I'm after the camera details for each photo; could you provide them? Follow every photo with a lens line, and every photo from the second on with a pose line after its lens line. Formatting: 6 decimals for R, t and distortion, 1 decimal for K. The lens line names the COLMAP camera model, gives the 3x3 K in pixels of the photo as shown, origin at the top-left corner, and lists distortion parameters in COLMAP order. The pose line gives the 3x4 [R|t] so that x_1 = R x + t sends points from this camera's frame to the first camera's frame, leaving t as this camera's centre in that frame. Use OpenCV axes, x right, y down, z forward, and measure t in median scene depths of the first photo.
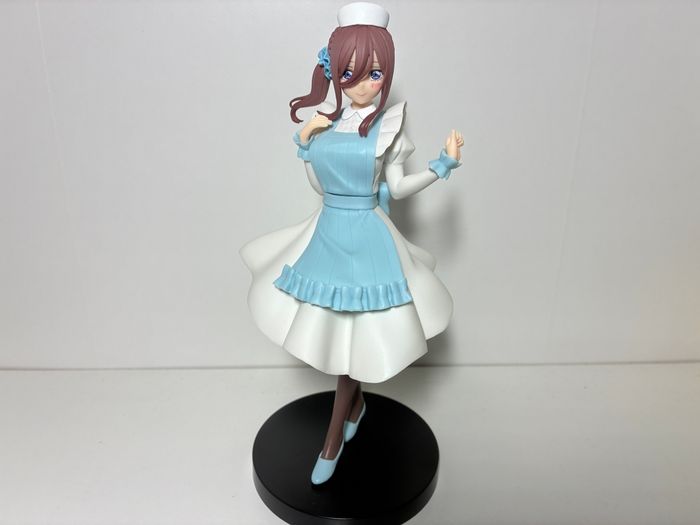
lens RADIAL K [[524.2, 0, 352.1], [0, 524.2, 261.0], [0, 0, 1]] dist [0.039685, -0.013937]
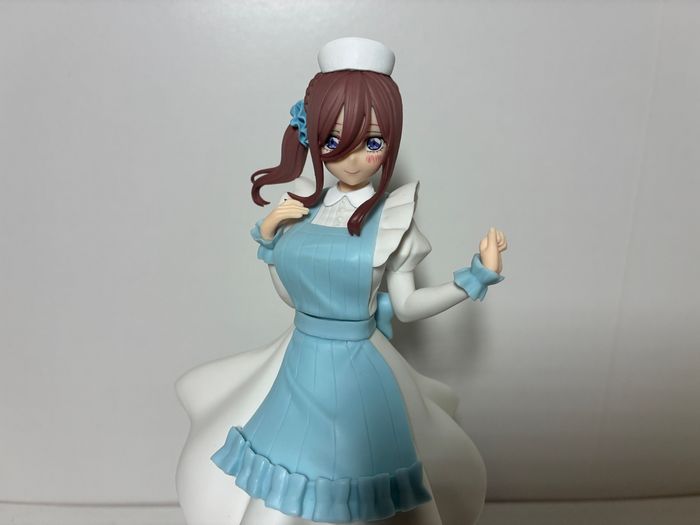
lens RADIAL K [[524.2, 0, 349.3], [0, 524.2, 267.5], [0, 0, 1]] dist [0.039685, -0.013937]
pose [[0.999922, 0.012385, -0.001468, 0.015651], [-0.012451, 0.998161, -0.059323, -0.152573], [0.000730, 0.059336, 0.998238, 0.336956]]
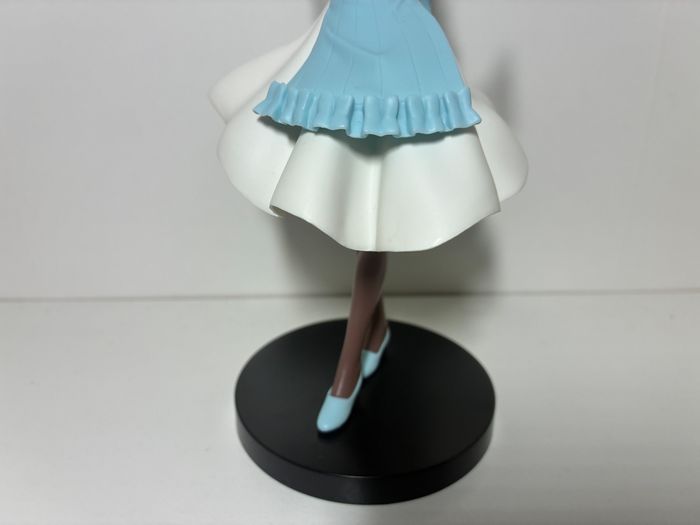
lens RADIAL K [[524.2, 0, 346.1], [0, 524.2, 265.9], [0, 0, 1]] dist [0.039685, -0.013937]
pose [[0.999871, -0.007128, -0.014396, -0.031253], [0.007661, 0.999273, 0.037356, 0.203809], [0.014119, -0.037461, 0.999198, 0.358869]]
